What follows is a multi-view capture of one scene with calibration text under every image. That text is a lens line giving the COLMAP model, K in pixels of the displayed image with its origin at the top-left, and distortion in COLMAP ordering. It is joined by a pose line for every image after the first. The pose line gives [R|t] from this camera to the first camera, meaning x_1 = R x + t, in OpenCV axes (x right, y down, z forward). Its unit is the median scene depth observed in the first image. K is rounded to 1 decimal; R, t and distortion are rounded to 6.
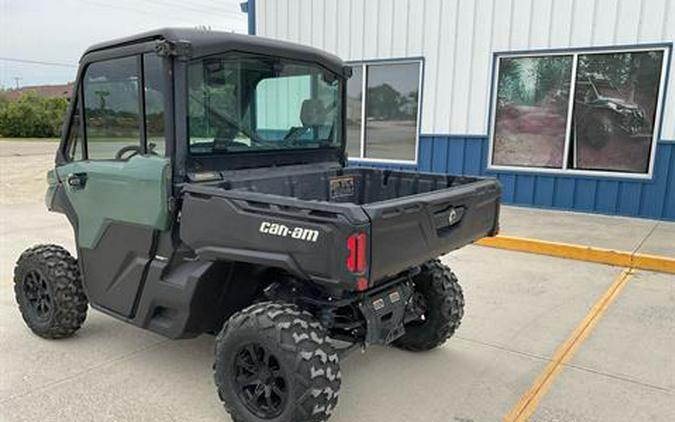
lens RADIAL K [[534.9, 0, 338.3], [0, 534.9, 223.2], [0, 0, 1]] dist [-0.003412, -0.007595]
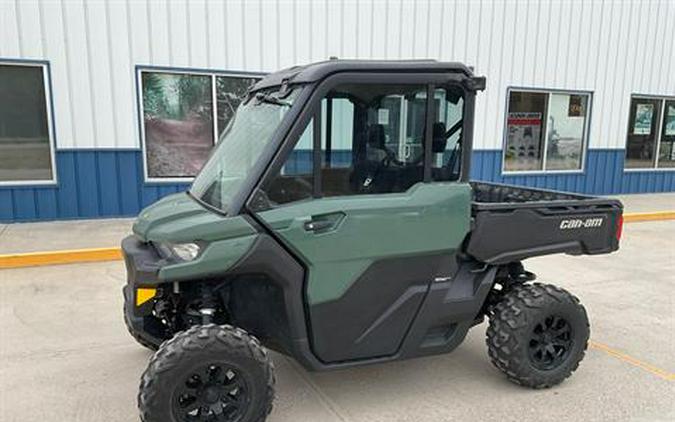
lens RADIAL K [[520.4, 0, 338.8], [0, 520.4, 234.2], [0, 0, 1]] dist [0.026399, -0.005360]
pose [[0.552207, -0.165040, 0.817209, -0.389746], [0.156494, 0.983306, 0.092838, -0.045789], [-0.818888, 0.076622, 0.568816, 0.177333]]
